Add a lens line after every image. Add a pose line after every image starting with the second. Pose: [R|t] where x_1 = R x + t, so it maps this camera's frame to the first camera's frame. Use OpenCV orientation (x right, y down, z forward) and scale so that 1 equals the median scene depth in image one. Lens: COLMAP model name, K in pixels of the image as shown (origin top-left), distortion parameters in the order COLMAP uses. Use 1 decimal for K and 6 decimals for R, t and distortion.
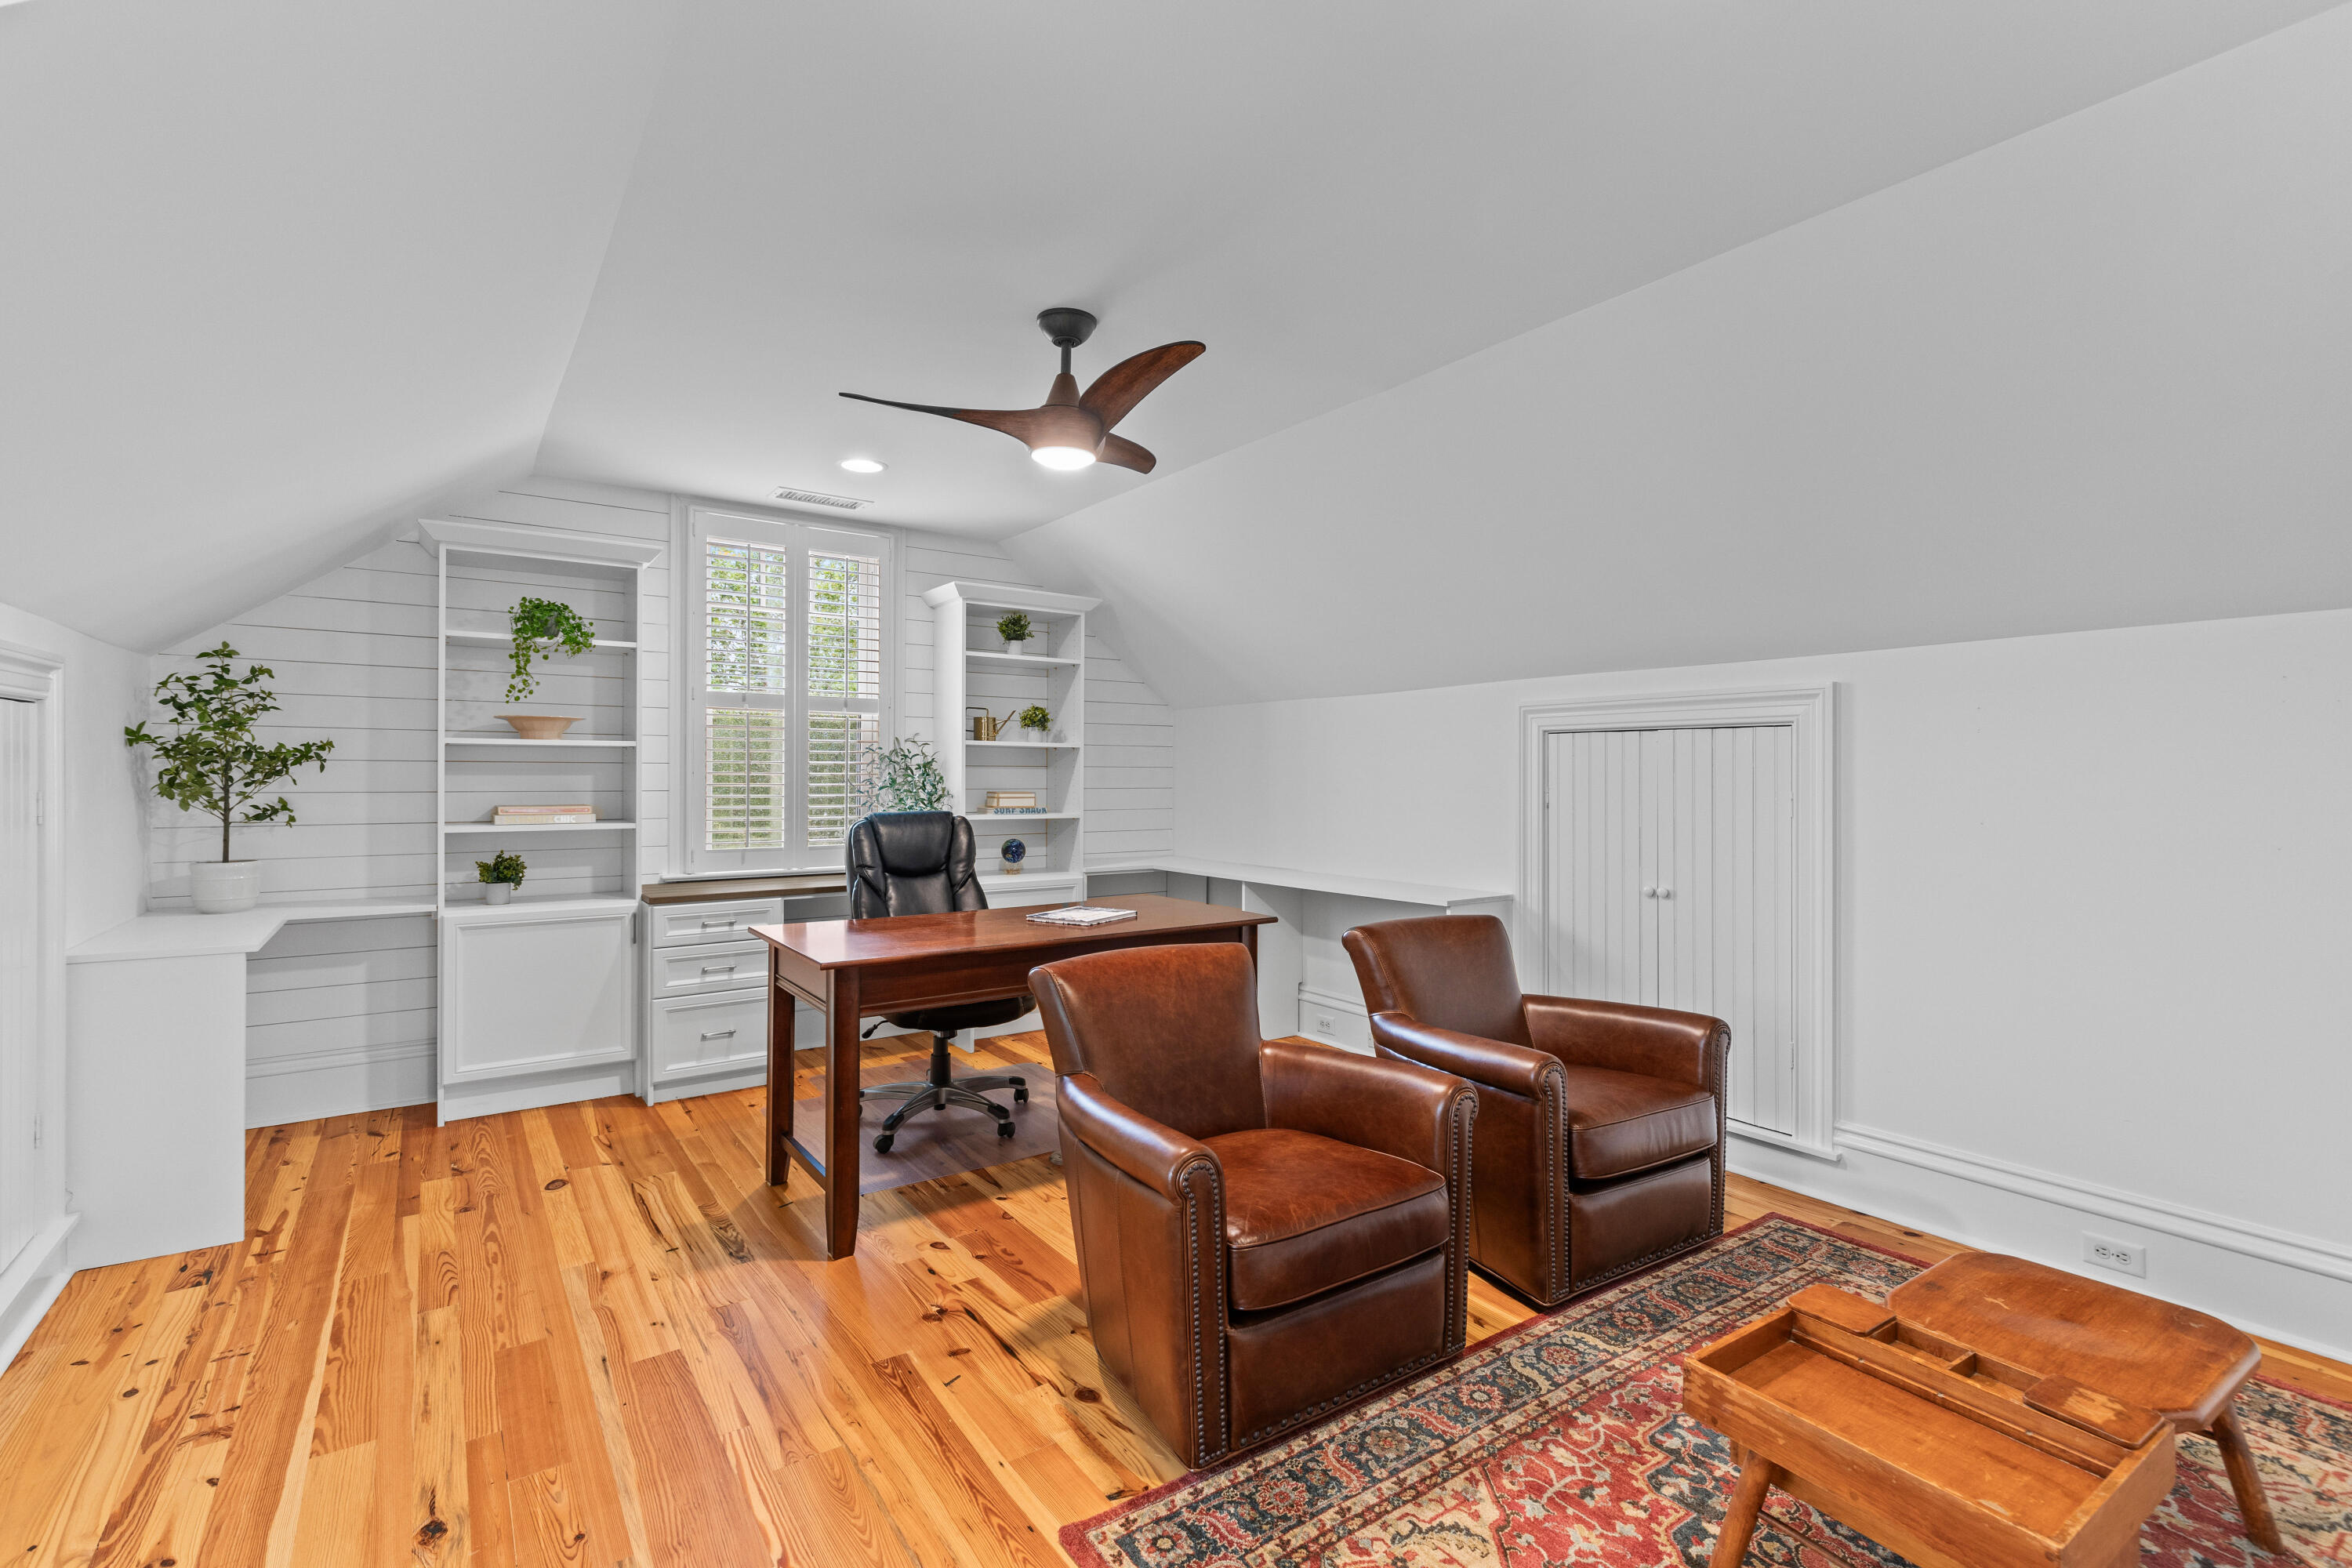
lens RADIAL K [[1070.0, 0, 1187.3], [0, 1070.0, 778.0], [0, 0, 1]] dist [0.009889, -0.001472]
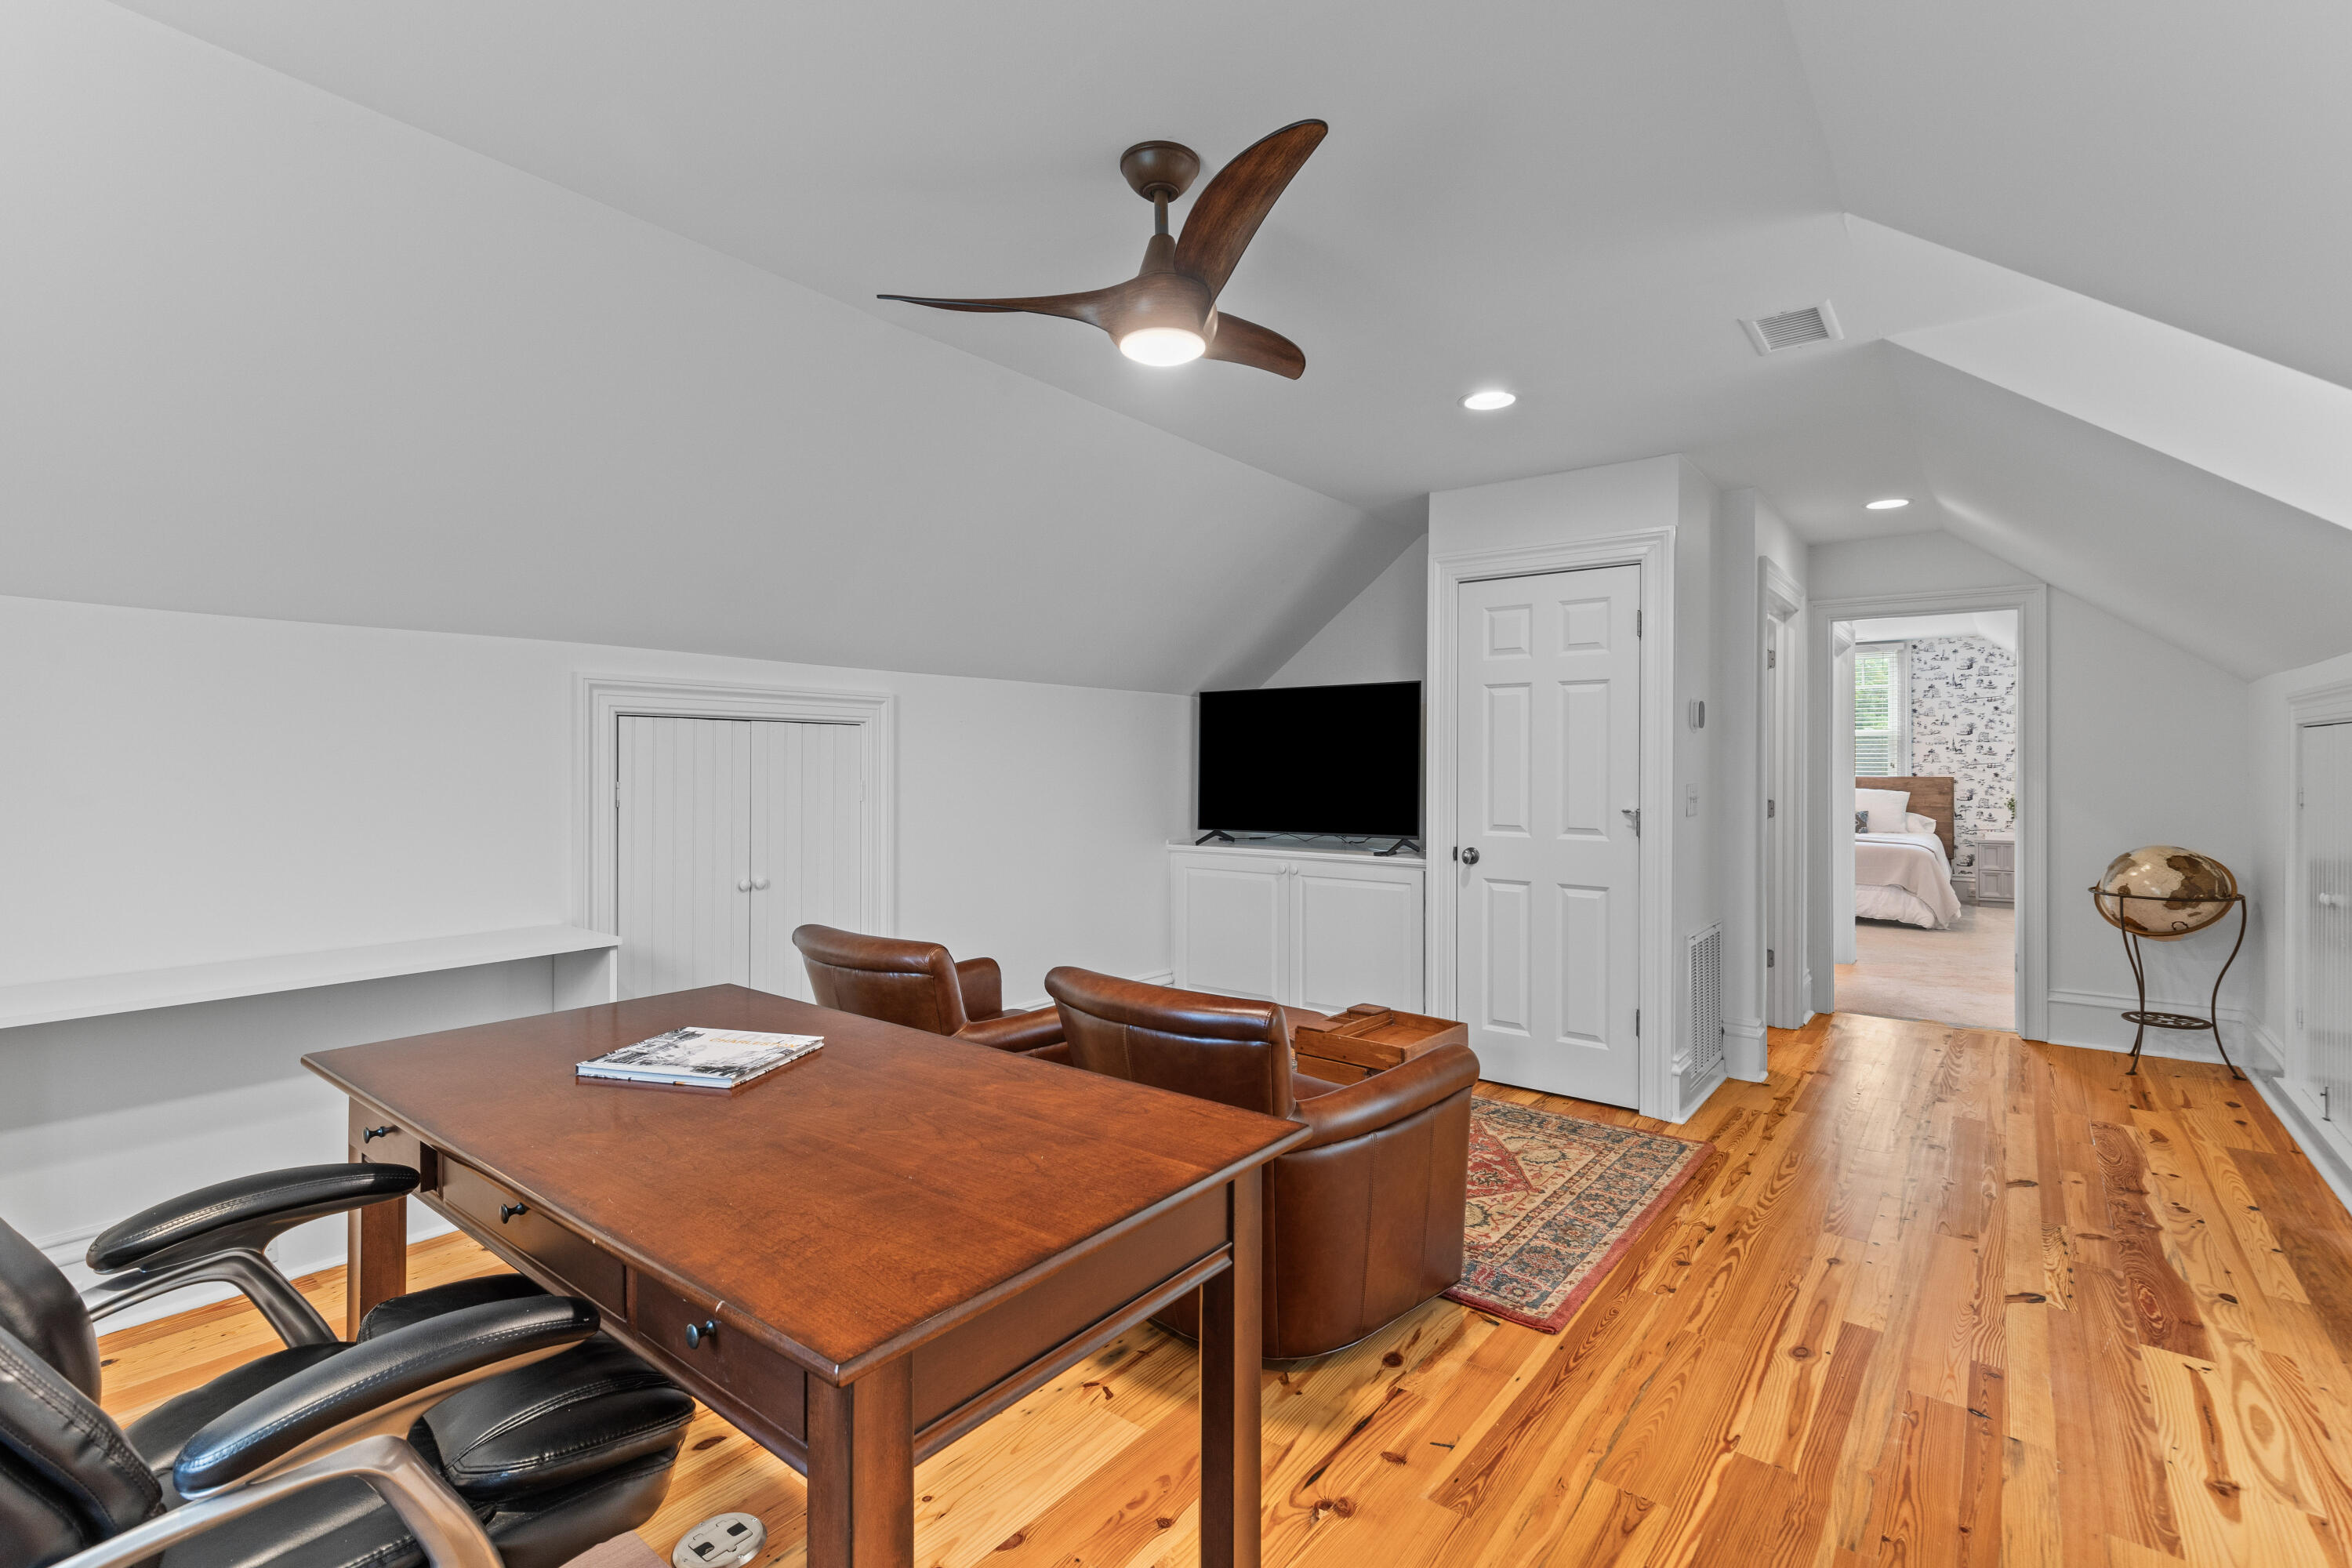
lens RADIAL K [[1070.0, 0, 1193.7], [0, 1070.0, 762.3], [0, 0, 1]] dist [0.009889, -0.001472]
pose [[-0.302718, -0.000218, 0.953080, -1.092156], [0.001061, 0.999999, 0.000565, -0.011311], [-0.953080, 0.001182, -0.302717, 1.586065]]
